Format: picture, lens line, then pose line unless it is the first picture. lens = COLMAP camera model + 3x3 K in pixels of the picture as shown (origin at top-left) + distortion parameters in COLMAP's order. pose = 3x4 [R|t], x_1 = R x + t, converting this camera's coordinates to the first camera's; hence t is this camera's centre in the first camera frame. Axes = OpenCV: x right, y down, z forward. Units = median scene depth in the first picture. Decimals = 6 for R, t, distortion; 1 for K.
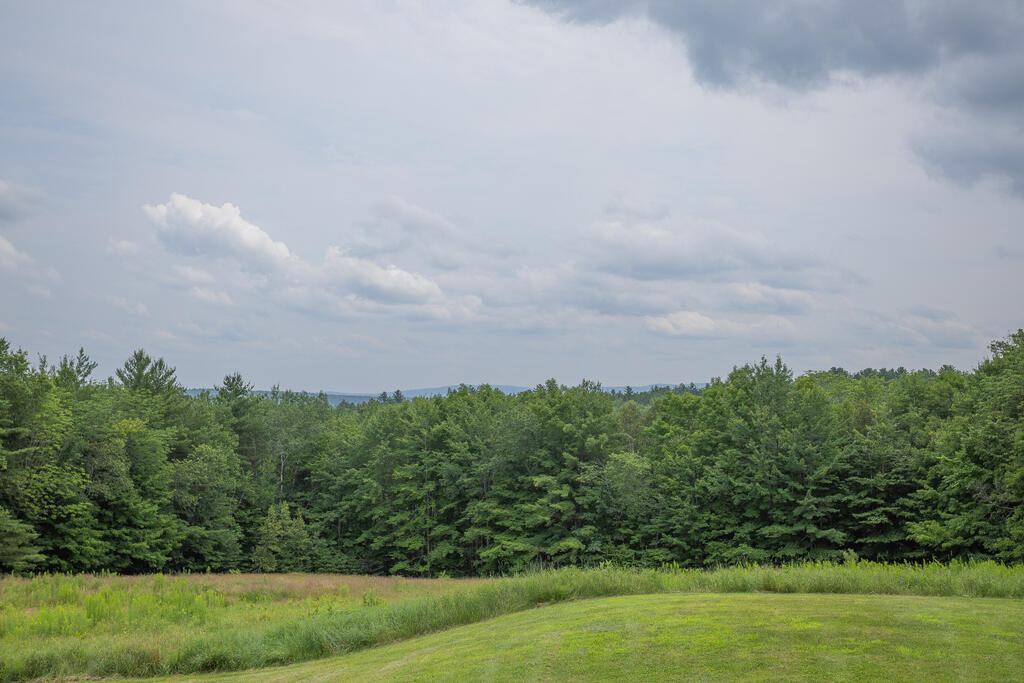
lens RADIAL K [[1135.9, 0, 510.2], [0, 1135.9, 343.8], [0, 0, 1]] dist [0.043785, 0.000000]
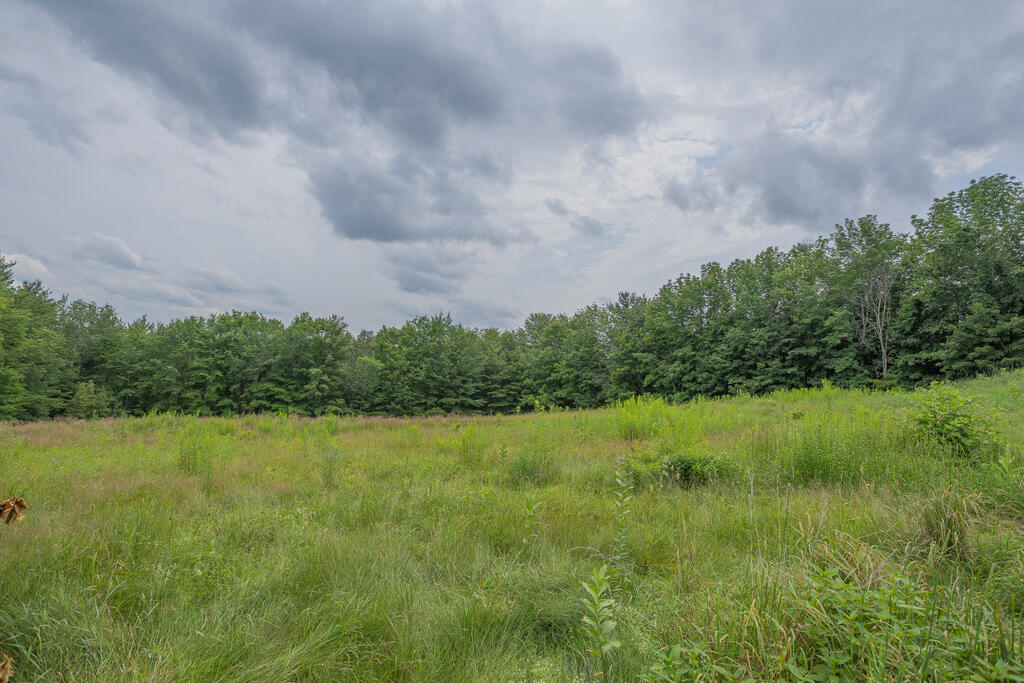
lens RADIAL K [[501.7, 0, 512.7], [0, 501.7, 341.5], [0, 0, 1]] dist [-0.000645, 0.000288]
pose [[0.758240, 0.079489, 0.647111, -0.225708], [-0.096135, 0.995322, -0.009618, 0.056711], [-0.644849, -0.054917, 0.762335, 0.262898]]
